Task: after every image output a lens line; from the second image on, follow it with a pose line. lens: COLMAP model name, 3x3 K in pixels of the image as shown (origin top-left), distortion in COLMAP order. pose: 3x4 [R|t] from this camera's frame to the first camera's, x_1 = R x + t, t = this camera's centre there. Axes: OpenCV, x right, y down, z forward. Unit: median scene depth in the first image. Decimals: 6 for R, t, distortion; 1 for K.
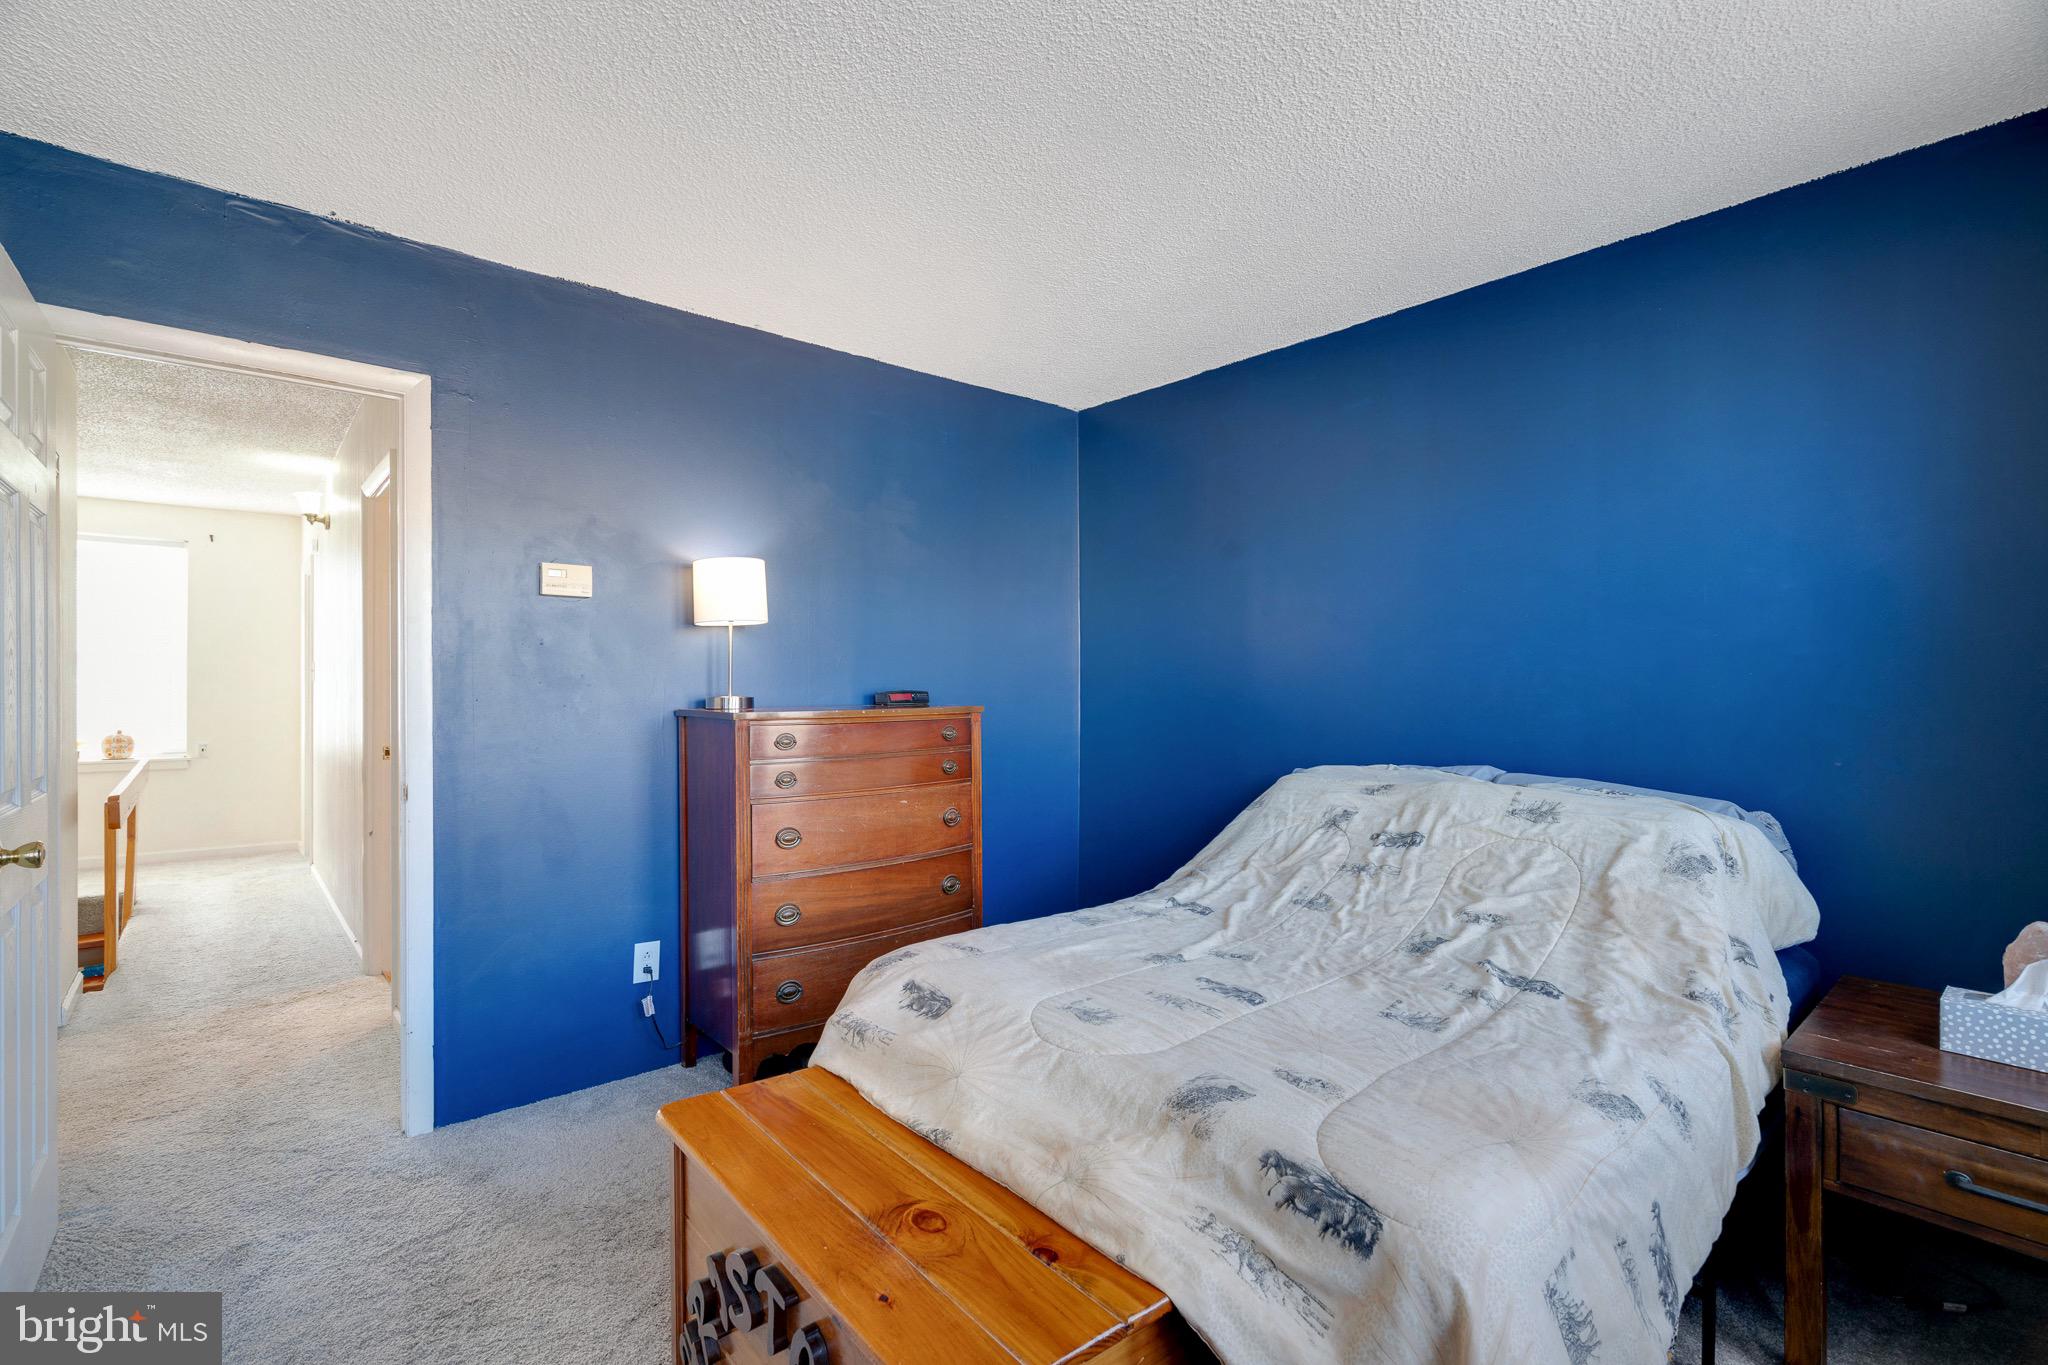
lens RADIAL K [[918.3, 0, 1010.4], [0, 918.3, 679.9], [0, 0, 1]] dist [-0.007046, 0.002594]
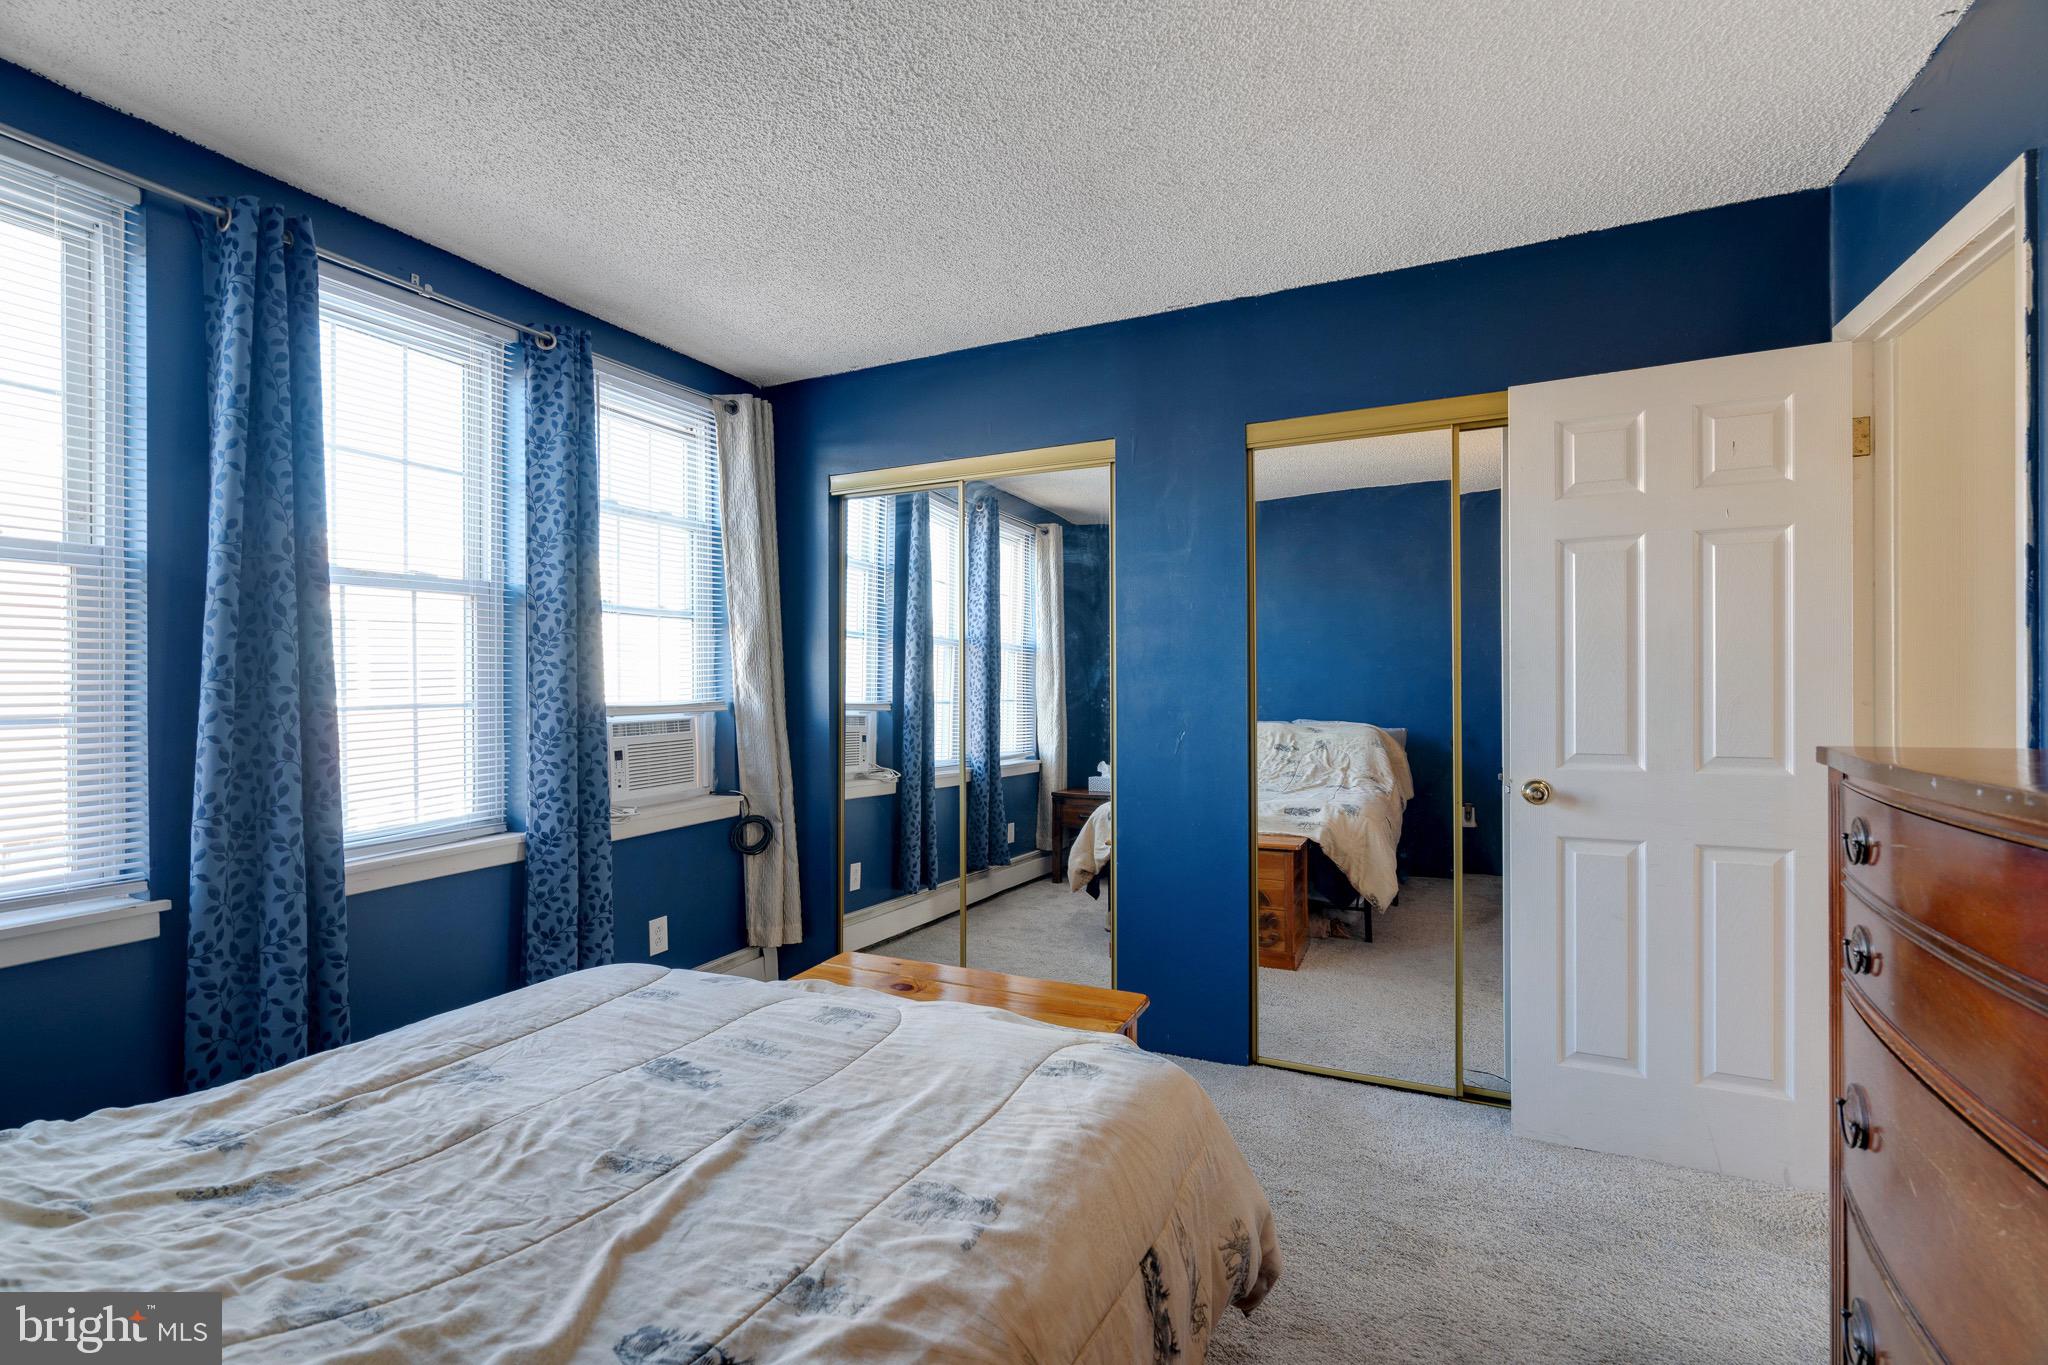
lens RADIAL K [[918.3, 0, 1024.1], [0, 918.3, 691.5], [0, 0, 1]] dist [-0.007046, 0.002594]
pose [[-0.907041, -0.000105, -0.421042, 0.210174], [0.001592, 0.999992, -0.003677, 0.006421], [0.421039, -0.004005, -0.907034, 1.276421]]
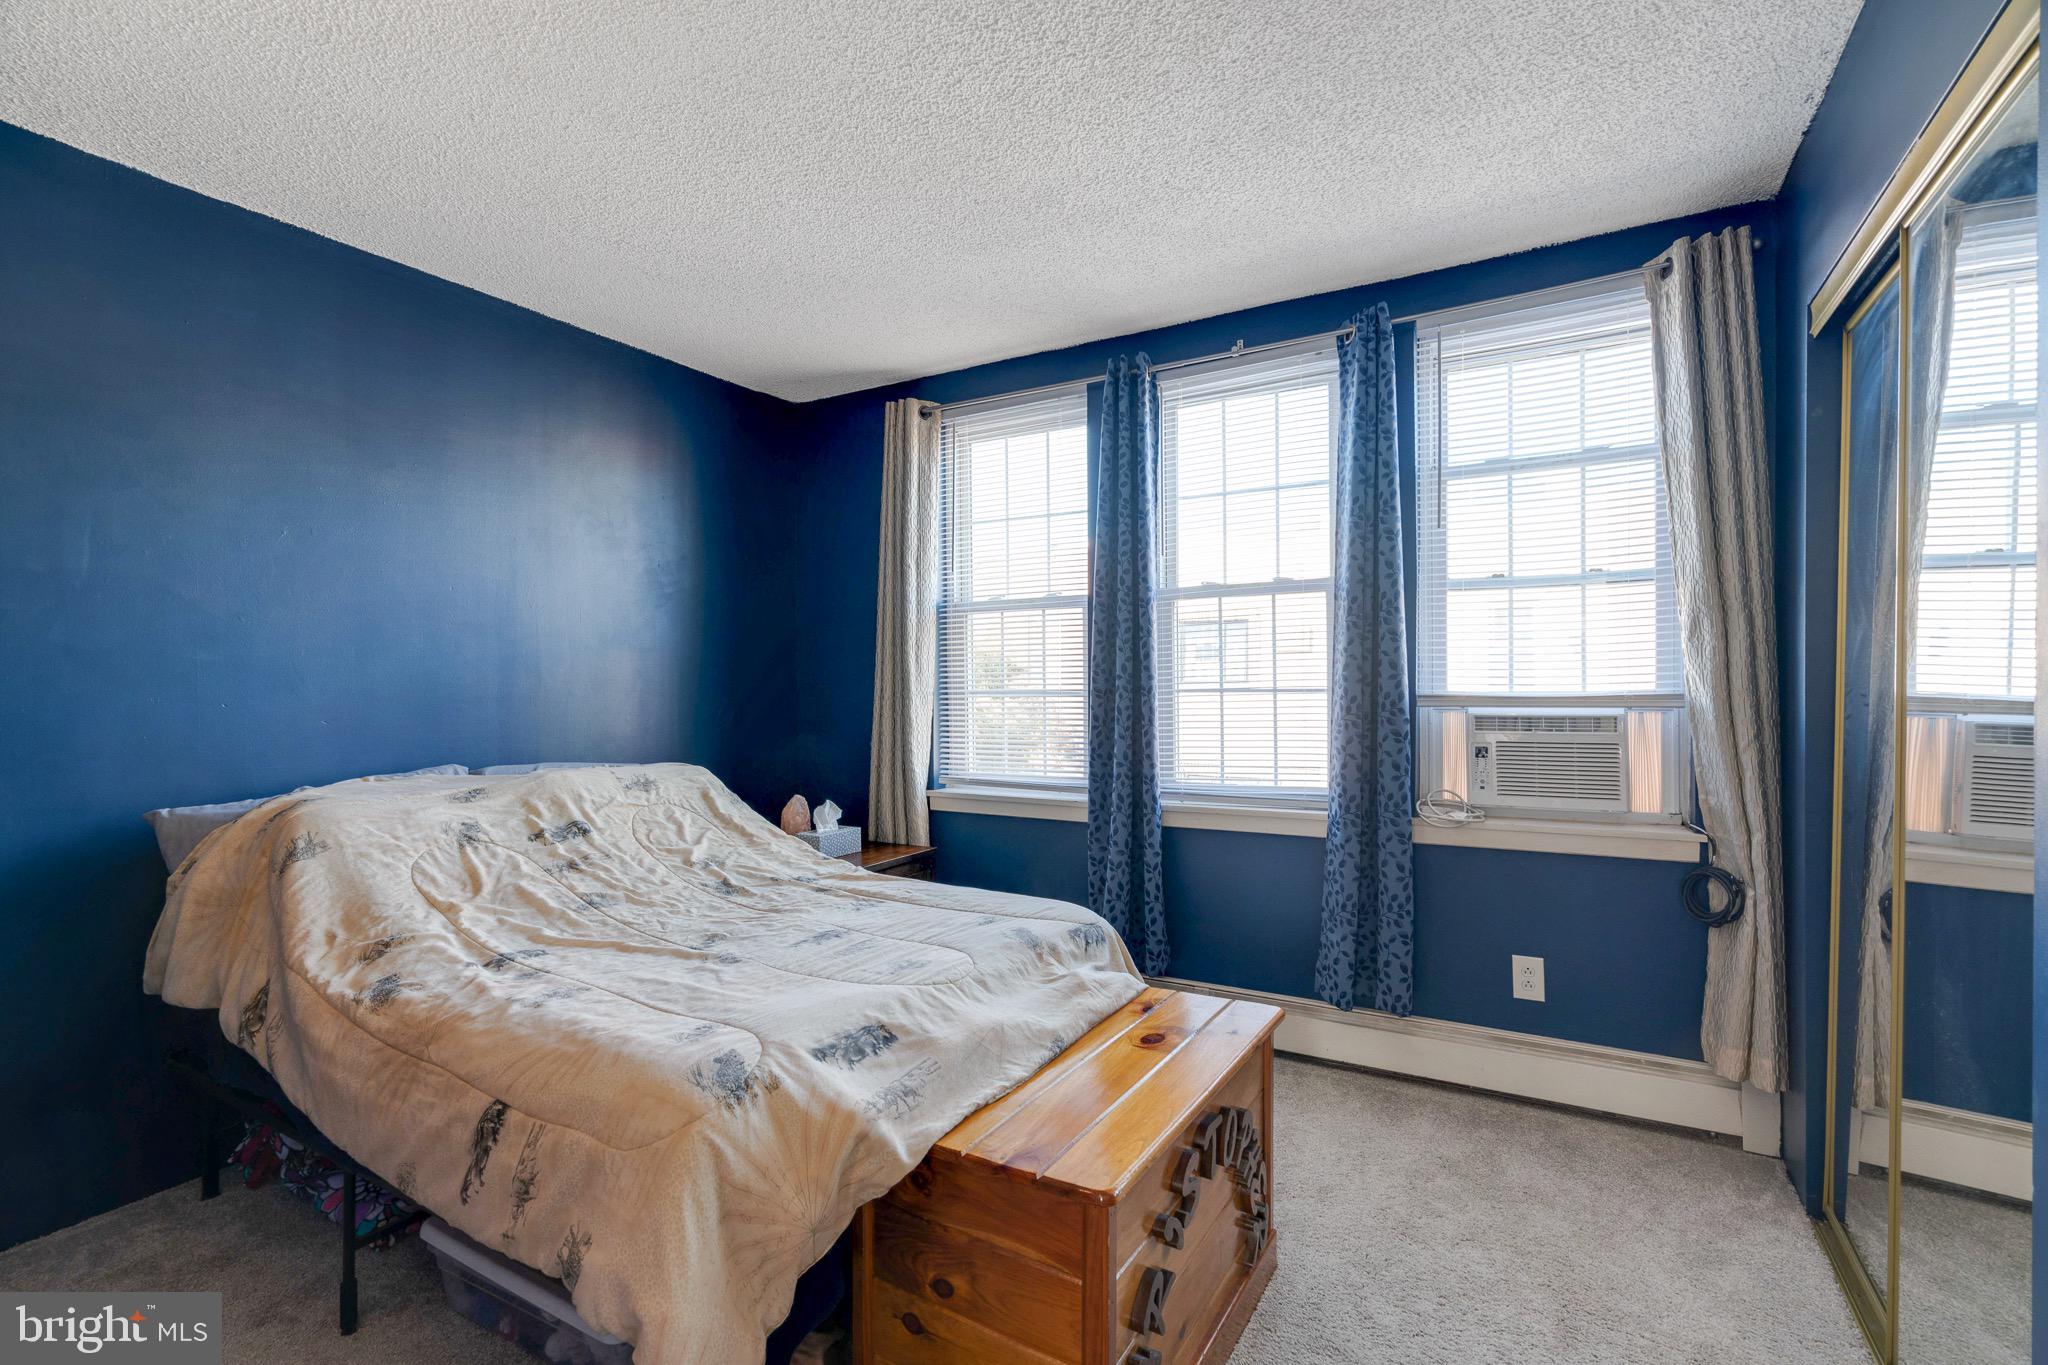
lens RADIAL K [[918.3, 0, 1007.1], [0, 918.3, 679.7], [0, 0, 1]] dist [-0.007046, 0.002594]
pose [[-0.309078, -0.001204, 0.951036, -0.670365], [-0.000879, 0.999999, 0.000980, 0.000724], [-0.951036, -0.000533, -0.309079, 0.785895]]
